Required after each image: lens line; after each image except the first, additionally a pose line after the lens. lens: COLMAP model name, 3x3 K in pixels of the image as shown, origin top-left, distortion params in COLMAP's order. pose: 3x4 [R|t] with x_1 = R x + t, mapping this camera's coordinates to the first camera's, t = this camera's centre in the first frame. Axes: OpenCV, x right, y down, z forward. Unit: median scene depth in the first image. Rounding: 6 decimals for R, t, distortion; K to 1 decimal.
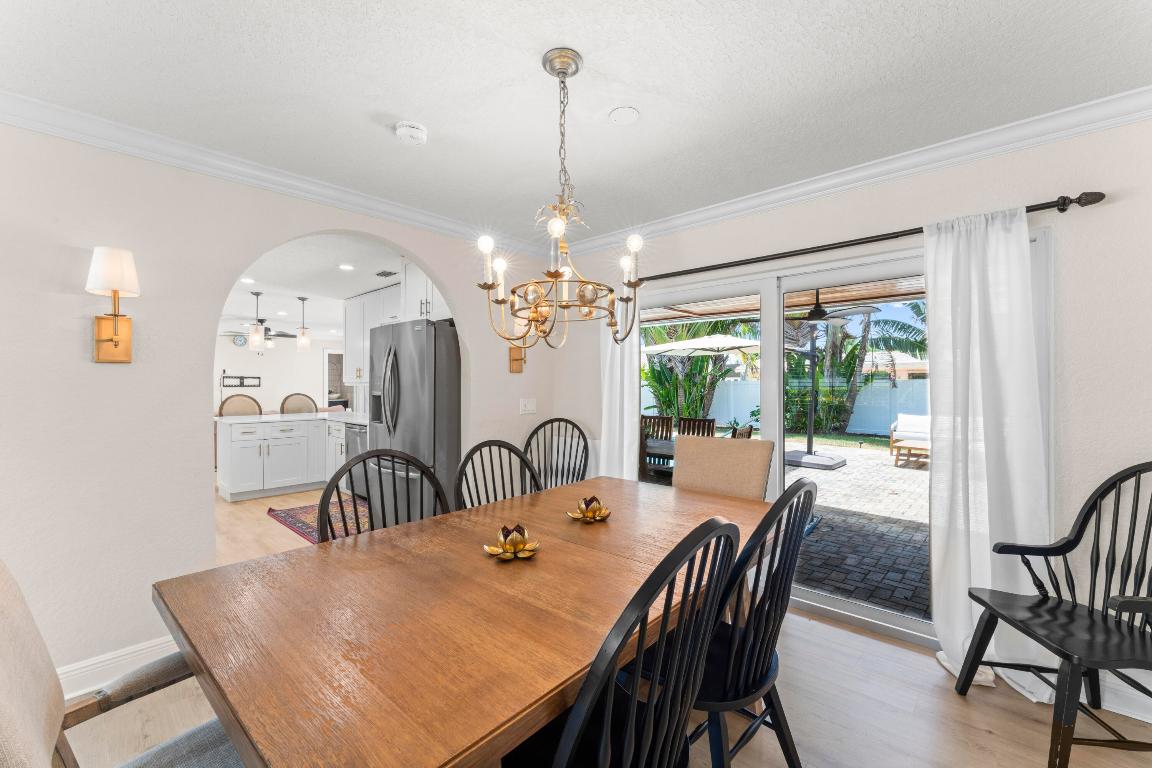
lens RADIAL K [[475.4, 0, 572.1], [0, 475.4, 382.6], [0, 0, 1]] dist [-0.002577, 0.000467]
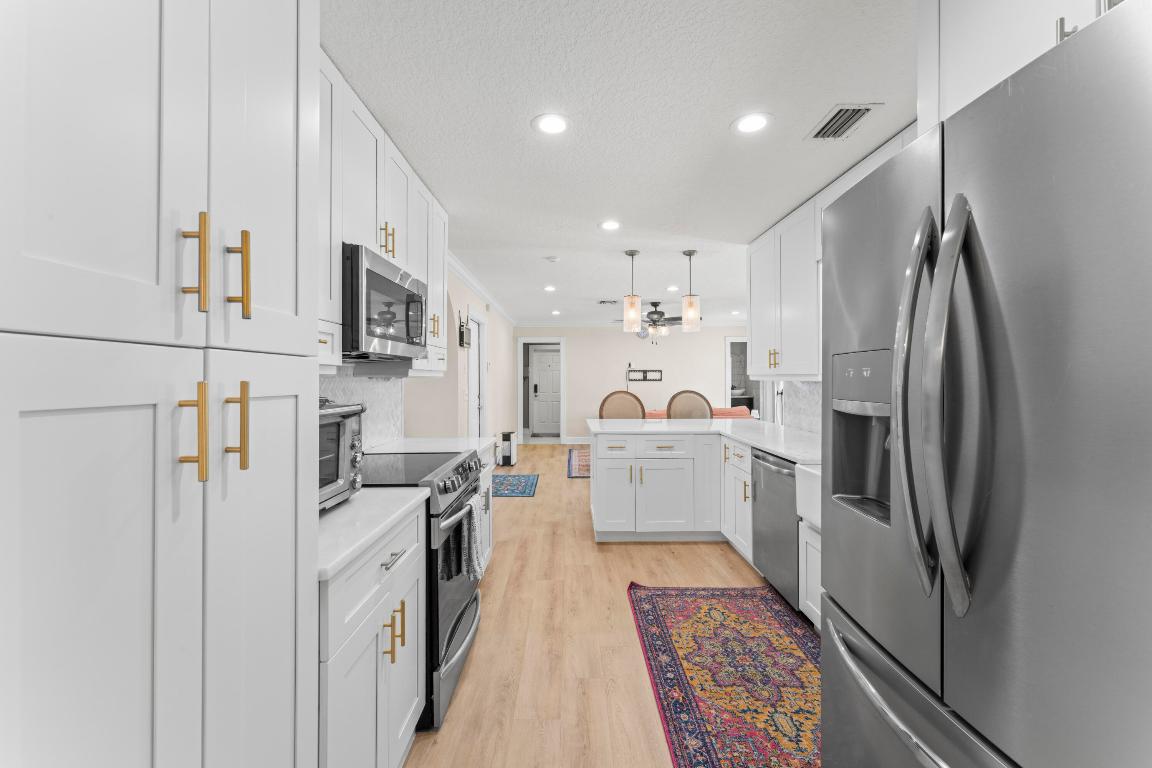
lens RADIAL K [[475.4, 0, 572.1], [0, 475.4, 375.3], [0, 0, 1]] dist [-0.002577, 0.000467]
pose [[0.694586, -0.005513, -0.719388, -0.319889], [0.003152, 0.999984, -0.004620, 0.004010], [0.719402, 0.000941, 0.694593, 0.665151]]
